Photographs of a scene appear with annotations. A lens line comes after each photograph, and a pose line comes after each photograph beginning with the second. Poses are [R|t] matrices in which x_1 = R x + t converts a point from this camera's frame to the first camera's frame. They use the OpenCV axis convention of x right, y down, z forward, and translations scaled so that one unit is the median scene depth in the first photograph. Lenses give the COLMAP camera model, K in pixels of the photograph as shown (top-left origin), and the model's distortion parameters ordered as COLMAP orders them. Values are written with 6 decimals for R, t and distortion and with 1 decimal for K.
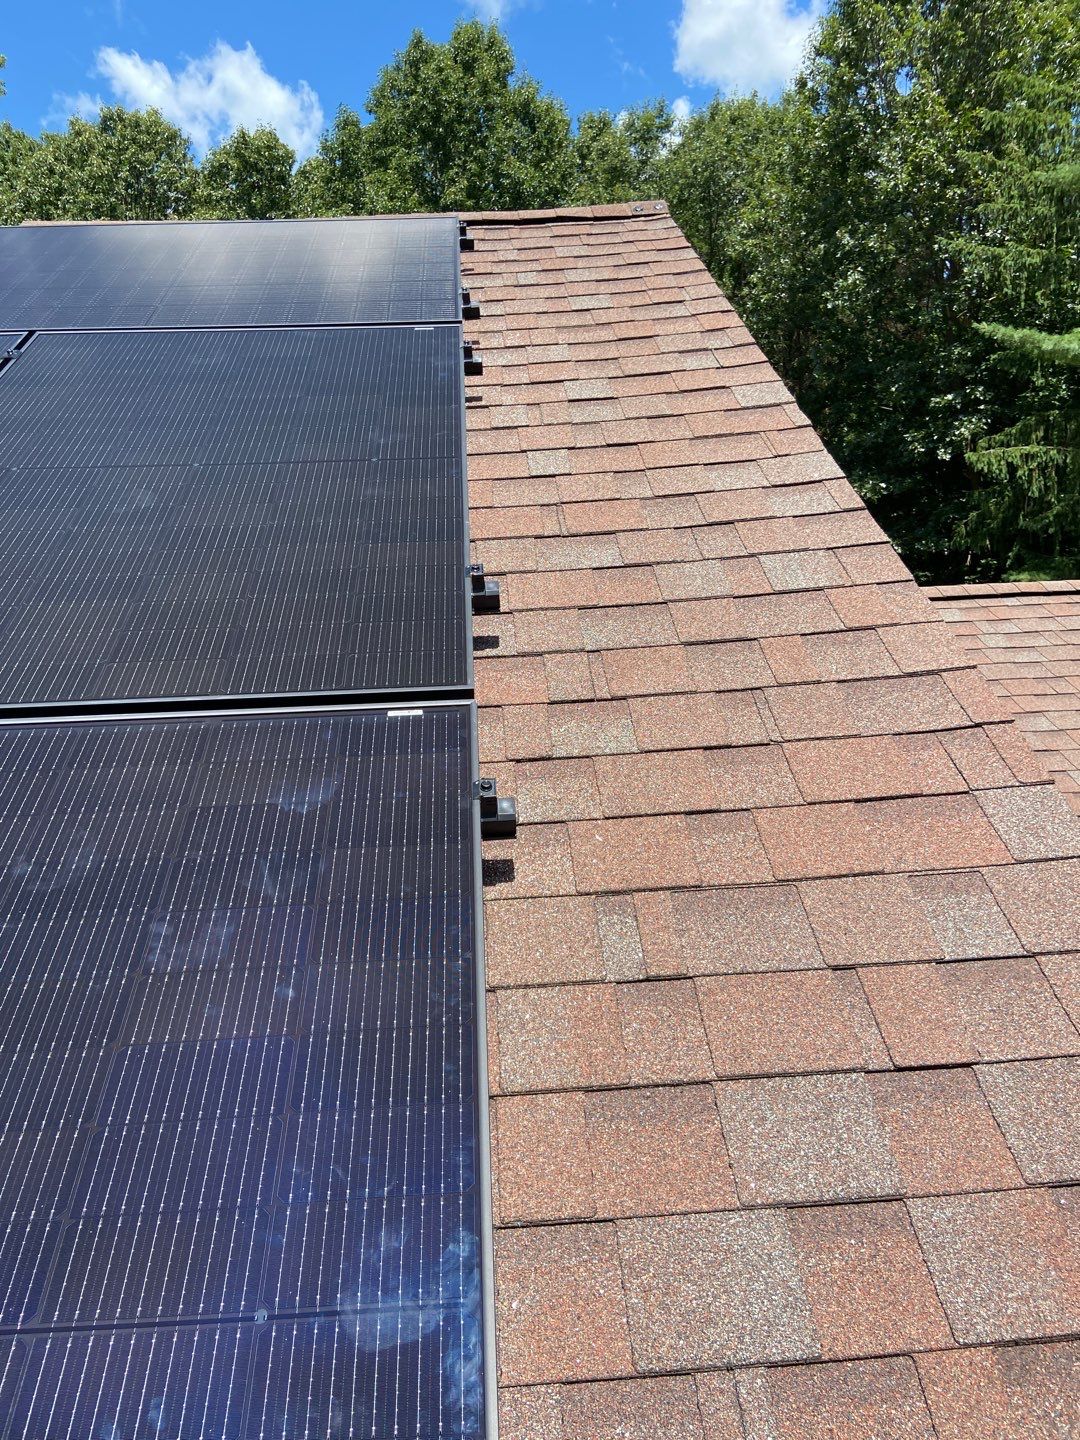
lens RADIAL K [[1108.6, 0, 540.0], [0, 1108.6, 720.0], [0, 0, 1]] dist [0.000063, -0.001708]
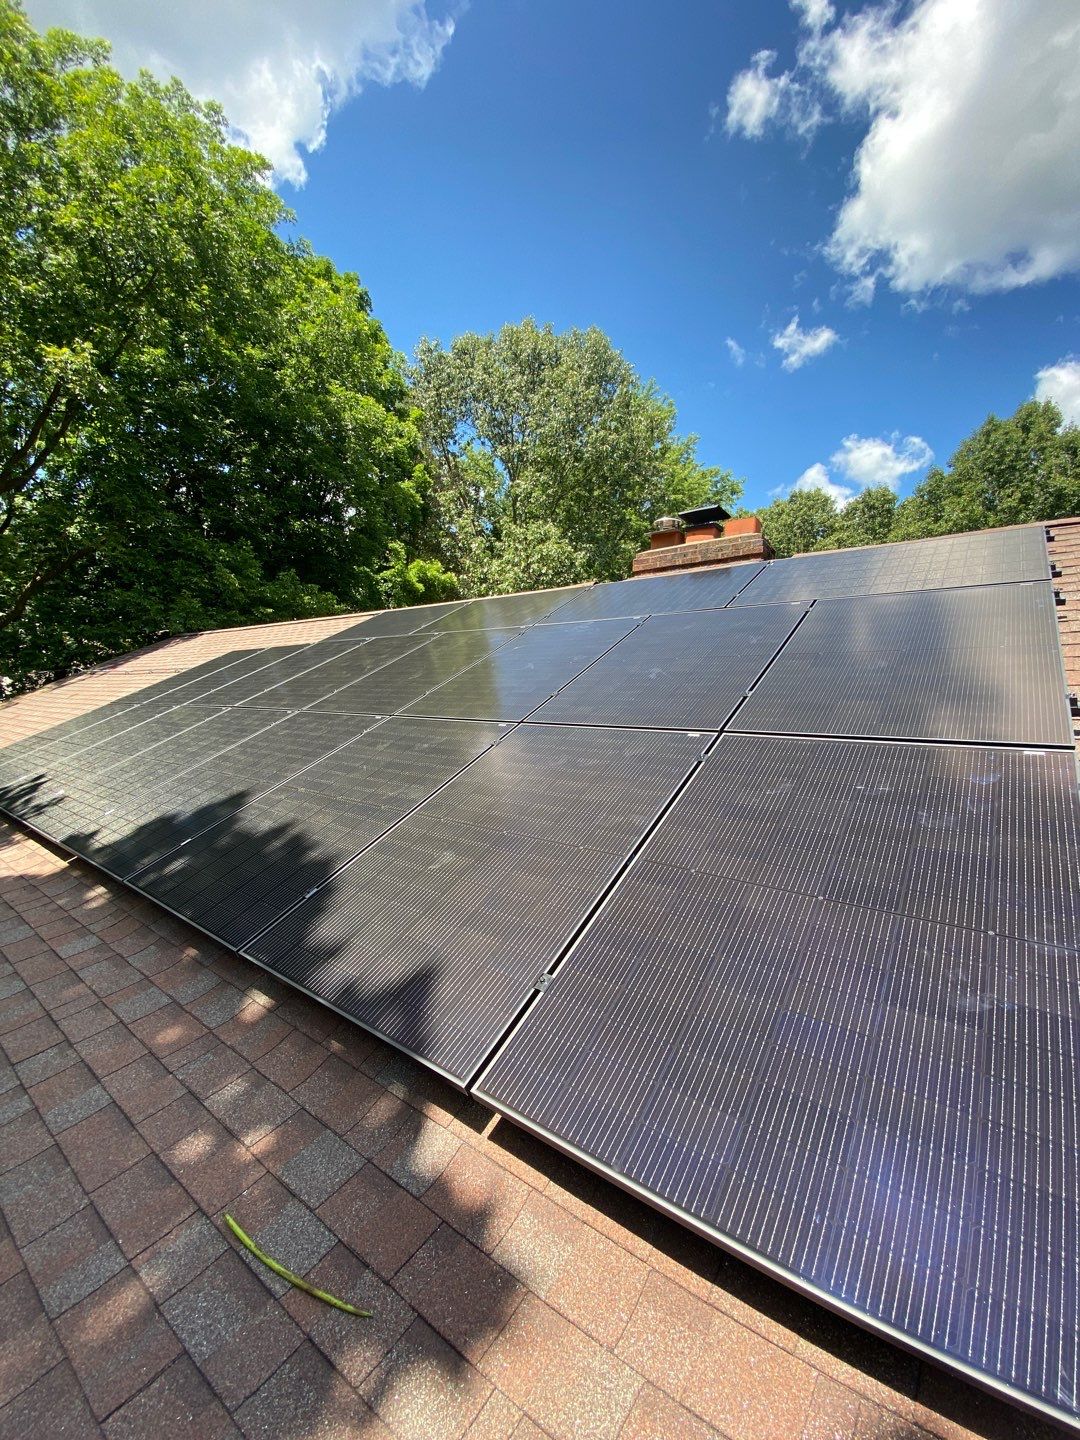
lens RADIAL K [[587.4, 0, 540.0], [0, 587.4, 720.0], [0, 0, 1]] dist [-0.014811, -0.000195]
pose [[0.746731, 0.068257, -0.661614, -0.044406], [-0.155993, 0.984949, -0.074446, 0.078221], [0.646575, 0.158798, 0.746140, -0.236742]]
